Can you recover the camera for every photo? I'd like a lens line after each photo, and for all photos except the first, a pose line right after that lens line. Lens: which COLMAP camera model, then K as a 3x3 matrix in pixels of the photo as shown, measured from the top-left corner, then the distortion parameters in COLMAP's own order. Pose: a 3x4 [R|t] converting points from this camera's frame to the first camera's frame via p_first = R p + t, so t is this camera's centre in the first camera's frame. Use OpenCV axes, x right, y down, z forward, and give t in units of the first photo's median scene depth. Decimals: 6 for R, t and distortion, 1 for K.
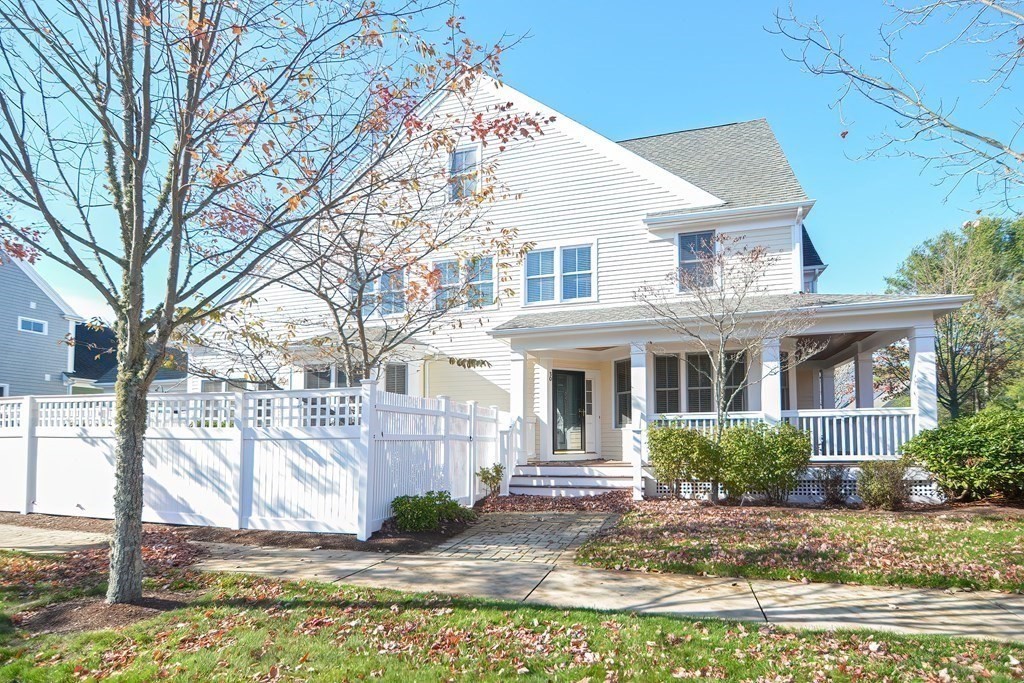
lens RADIAL K [[500.8, 0, 510.8], [0, 500.8, 336.0], [0, 0, 1]] dist [0.010390, -0.000759]
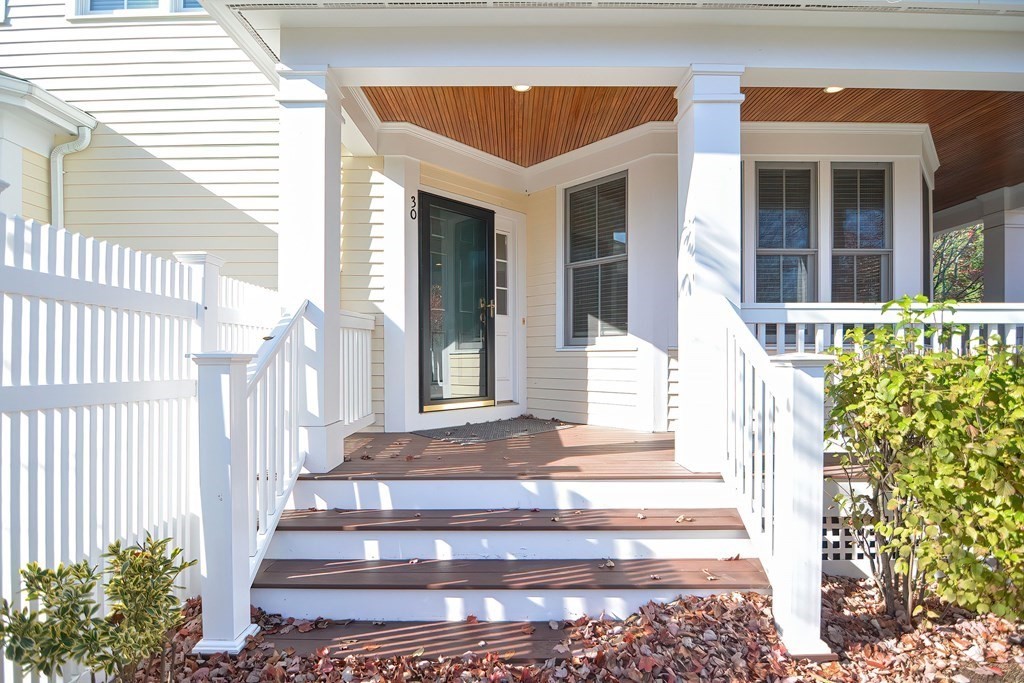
lens RADIAL K [[500.8, 0, 510.8], [0, 500.8, 336.0], [0, 0, 1]] dist [0.010390, -0.000759]
pose [[0.939980, 0.013746, 0.340952, 0.022172], [-0.069707, 0.985853, 0.152430, 0.120159], [-0.334034, -0.167048, 0.927640, 0.656428]]
